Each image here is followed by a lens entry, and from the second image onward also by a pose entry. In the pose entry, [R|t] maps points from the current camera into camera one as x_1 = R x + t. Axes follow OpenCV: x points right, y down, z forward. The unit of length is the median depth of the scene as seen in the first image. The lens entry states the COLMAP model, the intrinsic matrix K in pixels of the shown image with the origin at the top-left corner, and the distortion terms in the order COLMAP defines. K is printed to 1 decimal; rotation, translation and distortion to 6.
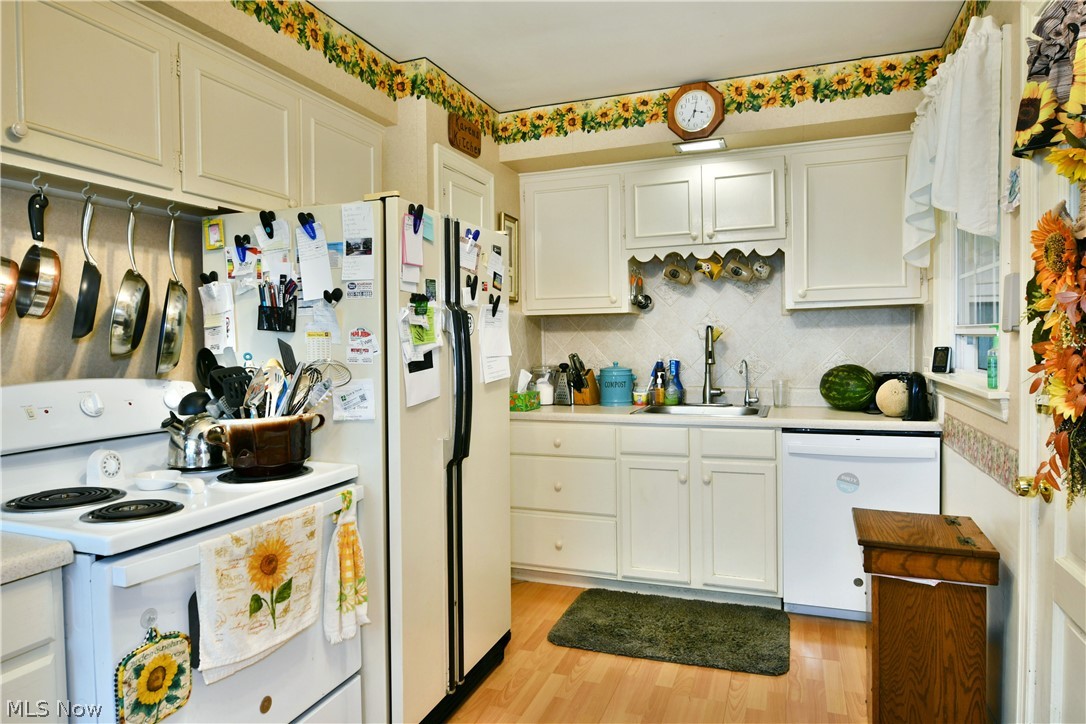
lens RADIAL K [[676.4, 0, 545.8], [0, 676.4, 345.5], [0, 0, 1]] dist [0.039527, -0.000847]
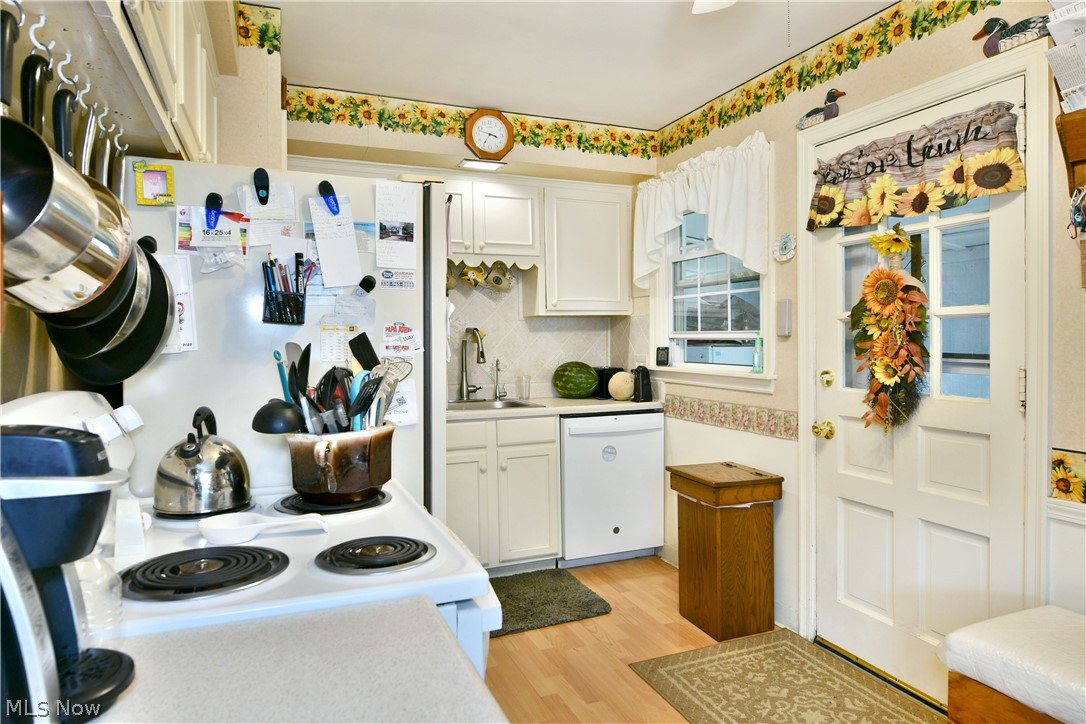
lens RADIAL K [[659.9, 0, 538.3], [0, 659.9, 339.4], [0, 0, 1]] dist [-0.011567, -0.004709]
pose [[0.739943, 0.008725, 0.672613, -0.454484], [0.002382, 0.999876, -0.015590, 0.006047], [-0.672665, 0.013138, 0.739831, 0.164375]]
